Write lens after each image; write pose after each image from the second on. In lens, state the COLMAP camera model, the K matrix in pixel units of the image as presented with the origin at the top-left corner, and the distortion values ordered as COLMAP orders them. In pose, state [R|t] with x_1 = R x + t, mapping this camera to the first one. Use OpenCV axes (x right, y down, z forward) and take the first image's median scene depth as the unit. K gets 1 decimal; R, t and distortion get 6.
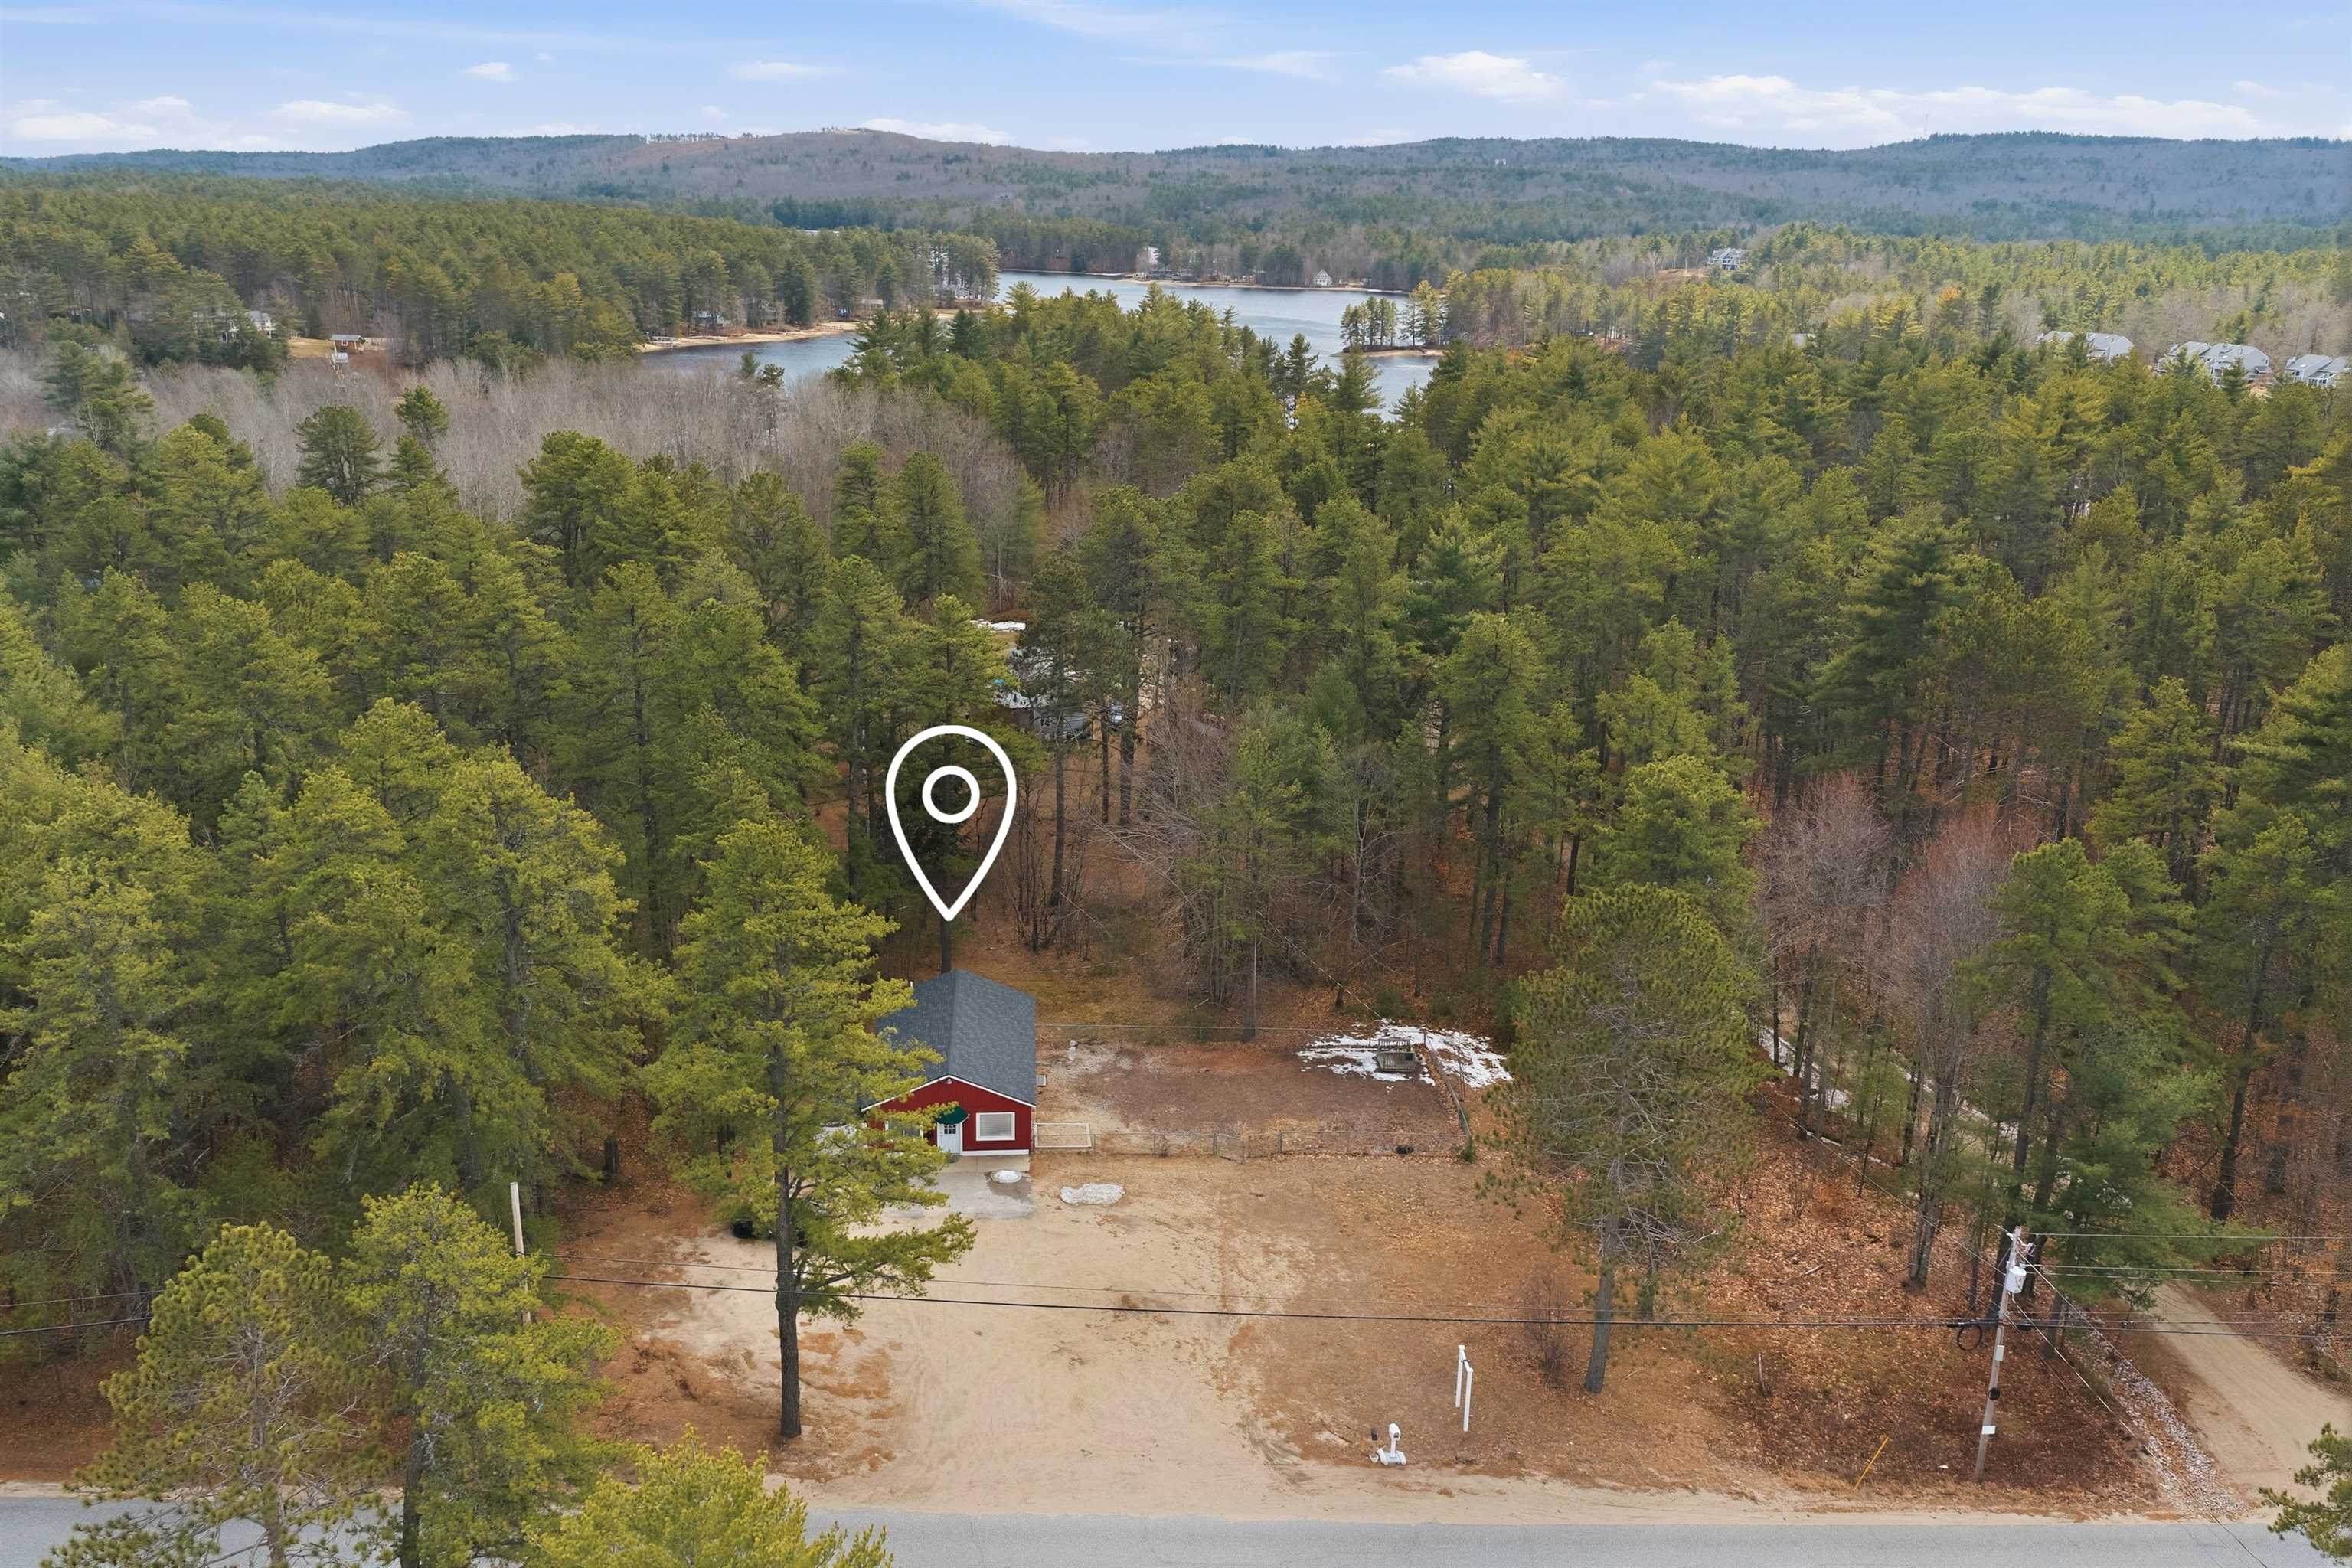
lens RADIAL K [[1940.1, 0, 1181.4], [0, 1940.1, 789.0], [0, 0, 1]] dist [0.014094, -0.023352]
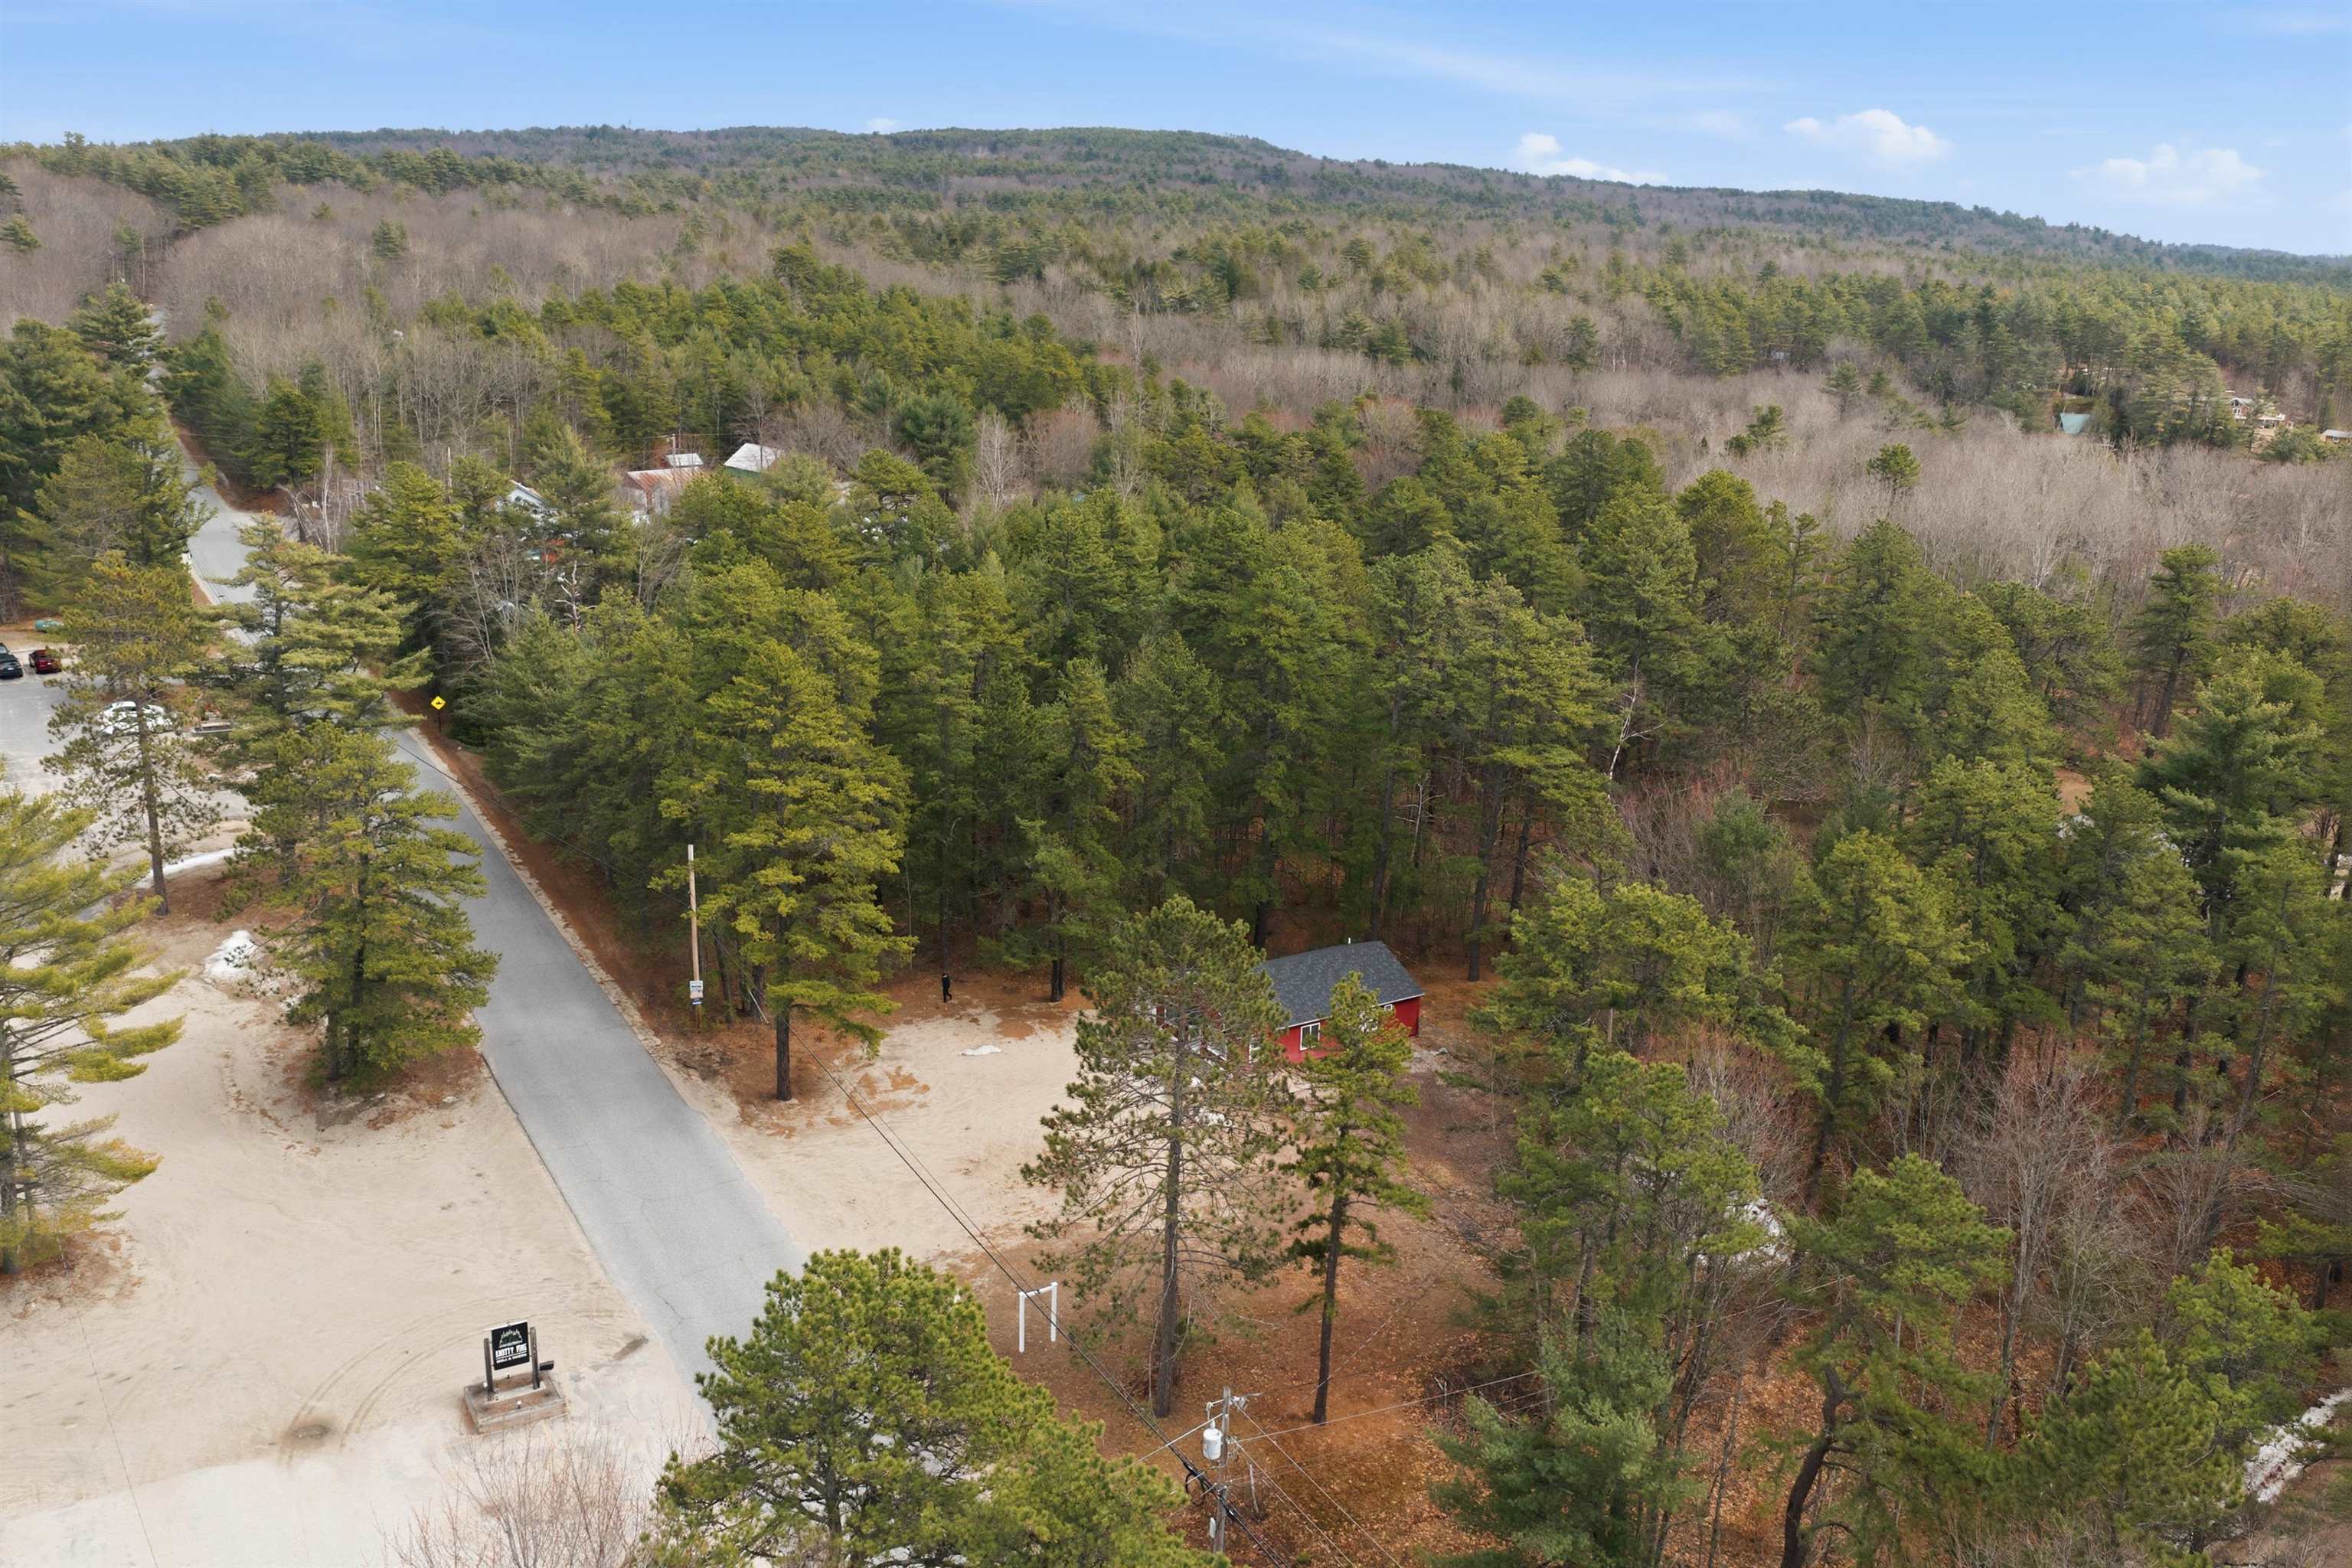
lens RADIAL K [[1940.1, 0, 1181.4], [0, 1940.1, 789.0], [0, 0, 1]] dist [0.014094, -0.023352]
pose [[0.481775, 0.244589, -0.841468, 0.145677], [-0.283593, 0.952099, 0.114377, -0.016338], [0.829137, 0.183531, 0.528061, 0.064908]]
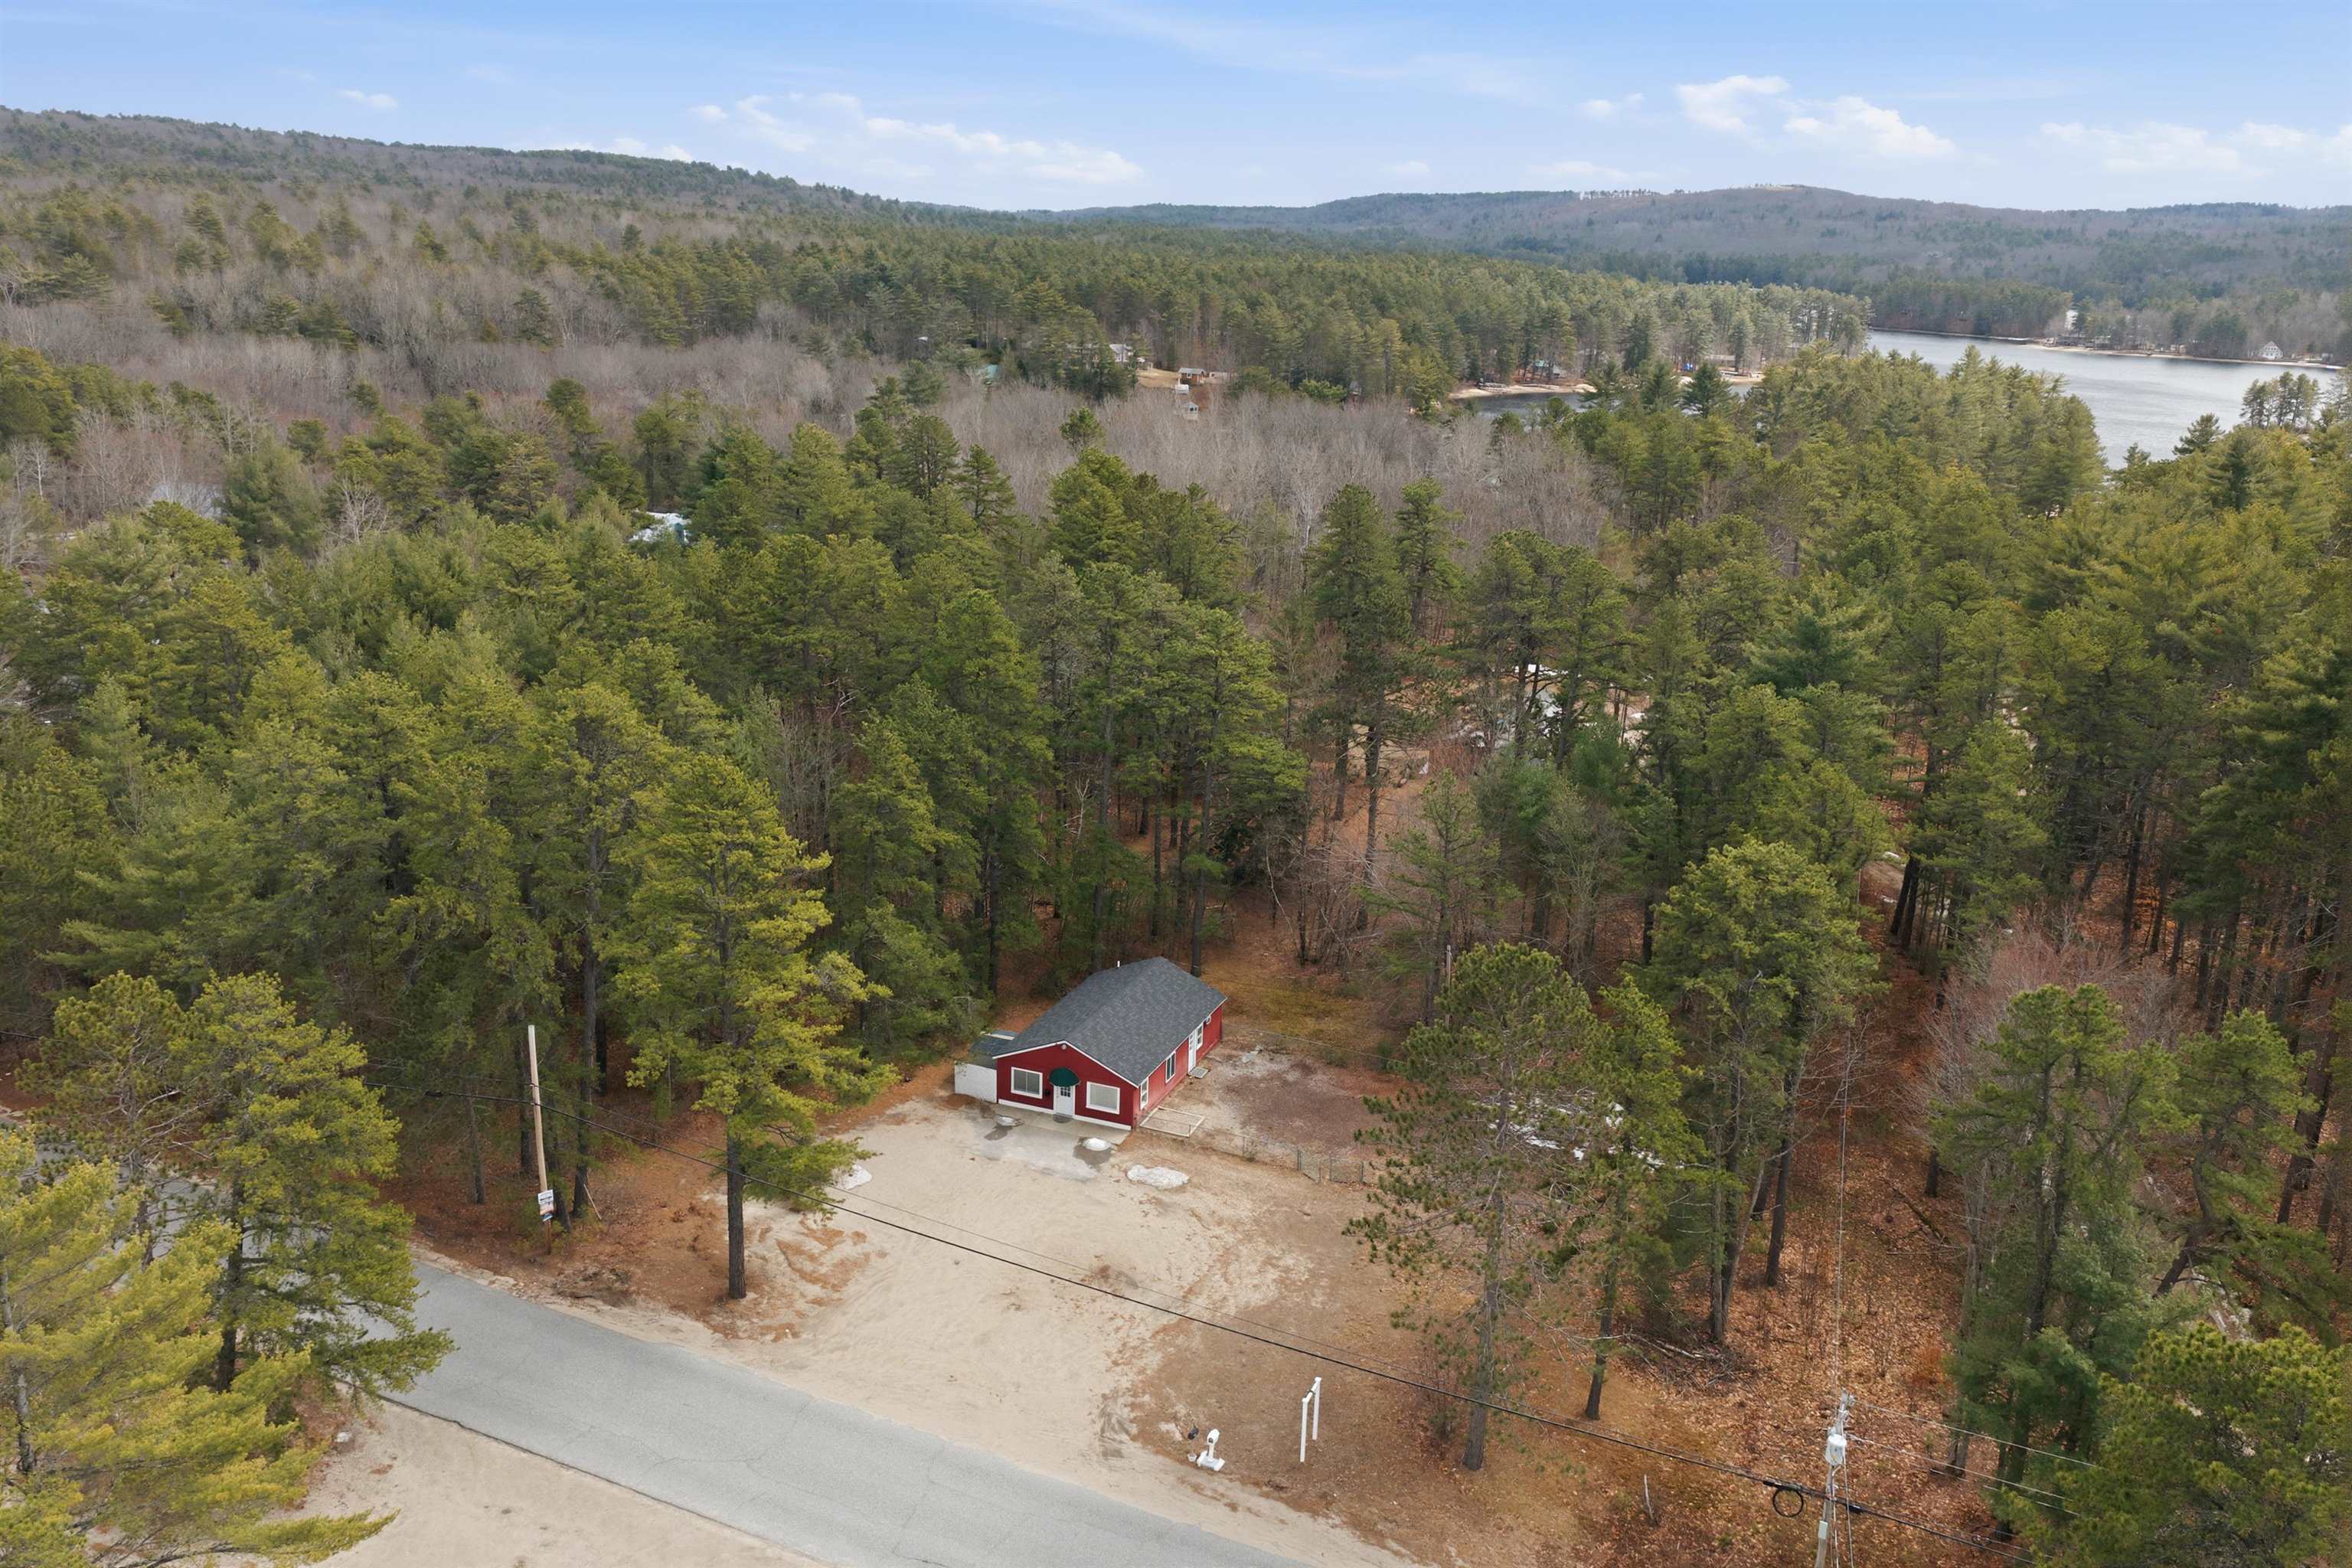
lens RADIAL K [[1940.1, 0, 1181.4], [0, 1940.1, 789.0], [0, 0, 1]] dist [0.014094, -0.023352]
pose [[0.897200, 0.130805, -0.421809, 0.066565], [-0.141876, 0.989871, 0.005189, -0.001112], [0.418215, 0.055189, 0.906670, 0.007222]]
